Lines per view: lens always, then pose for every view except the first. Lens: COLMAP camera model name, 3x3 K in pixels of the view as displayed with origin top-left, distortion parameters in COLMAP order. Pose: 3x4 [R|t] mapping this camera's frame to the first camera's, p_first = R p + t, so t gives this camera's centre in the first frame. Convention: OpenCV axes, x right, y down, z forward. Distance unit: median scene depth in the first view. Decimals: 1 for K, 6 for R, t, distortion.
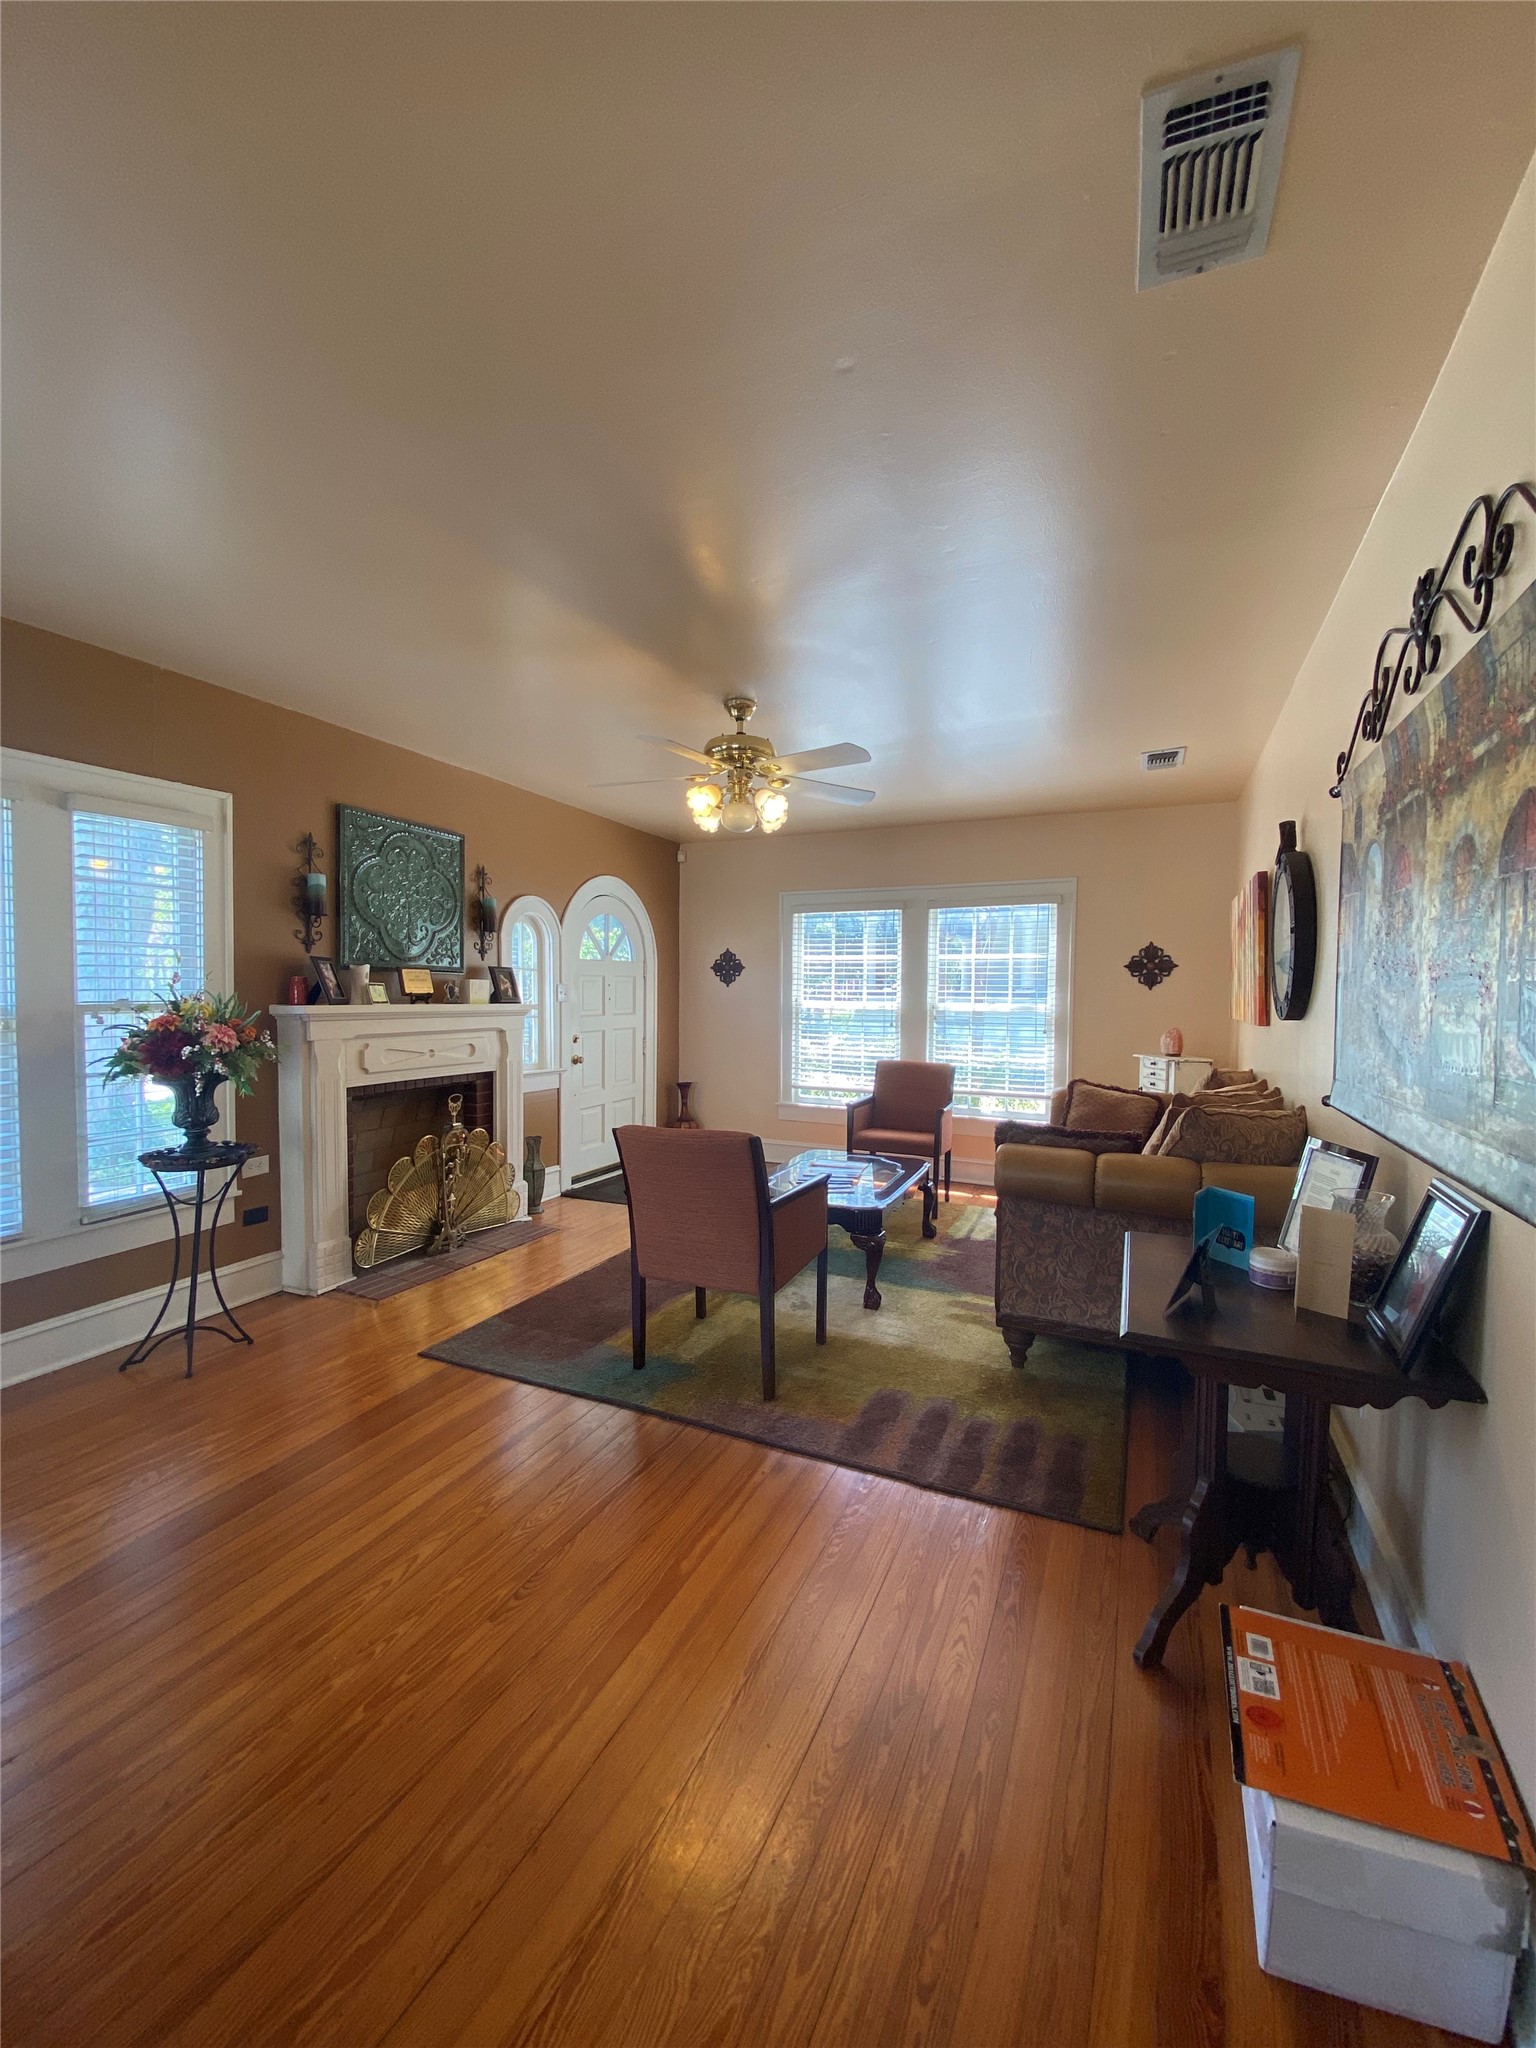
lens RADIAL K [[833.0, 0, 768.1], [0, 833.0, 1023.1], [0, 0, 1]] dist [0.002212, -0.012629]
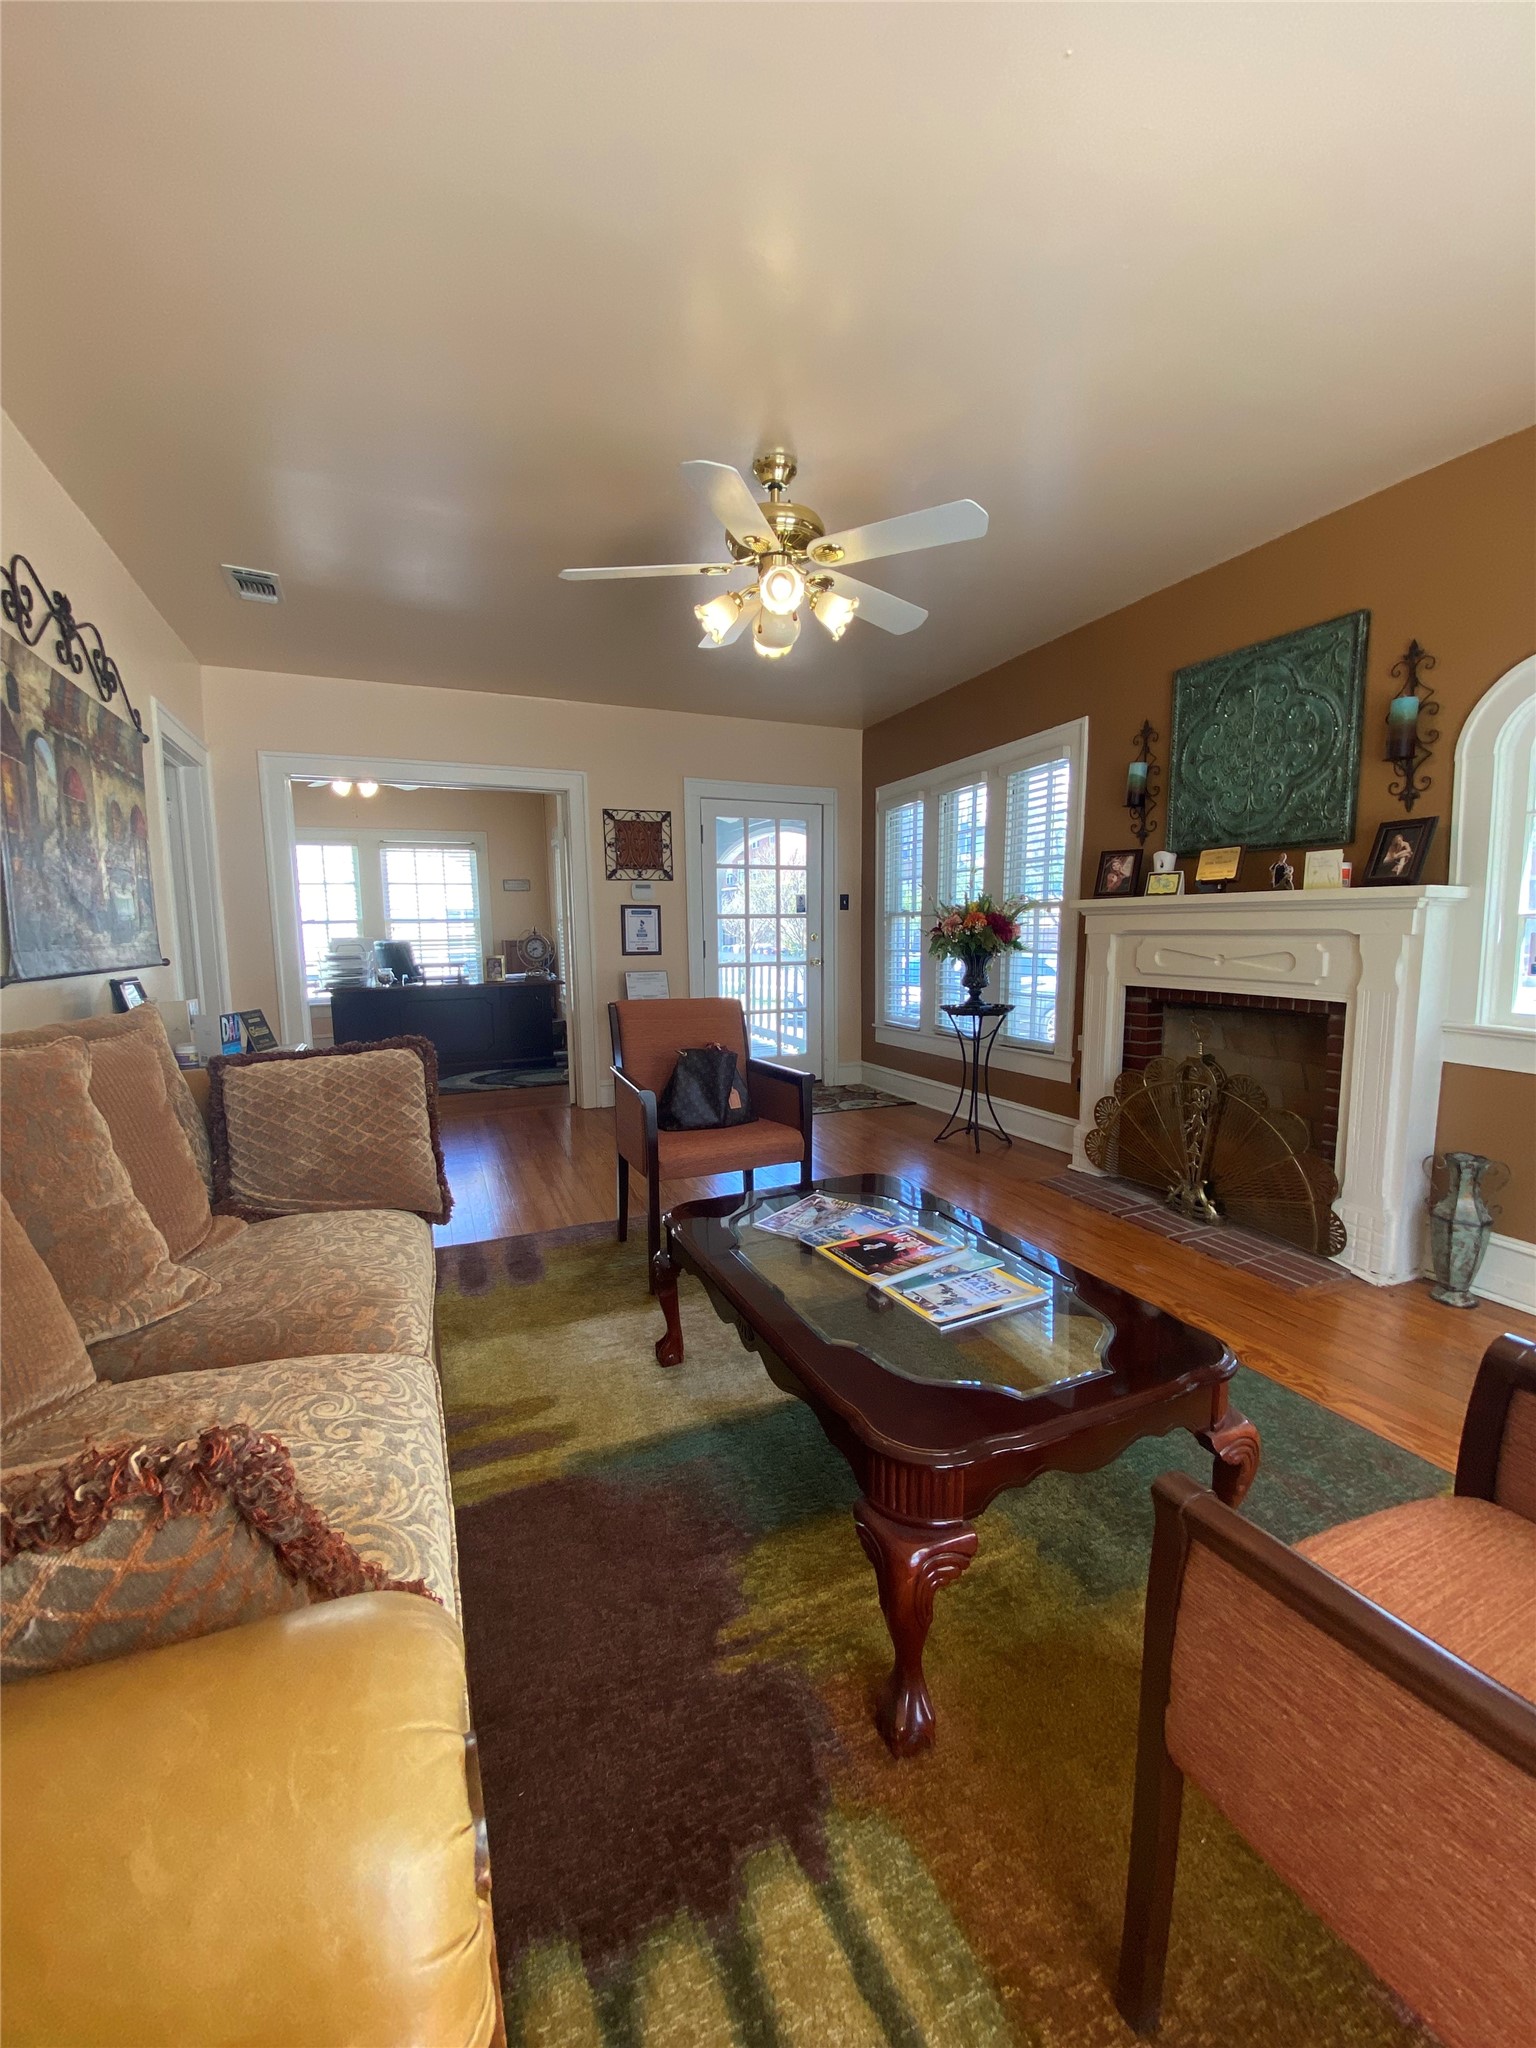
lens RADIAL K [[833.0, 0, 772.2], [0, 833.0, 1026.2], [0, 0, 1]] dist [0.002212, -0.012629]
pose [[-0.681116, 0.081218, -0.727657, 0.475398], [-0.023023, 0.990961, 0.132157, 0.006360], [0.731814, 0.106768, -0.673090, 1.363721]]
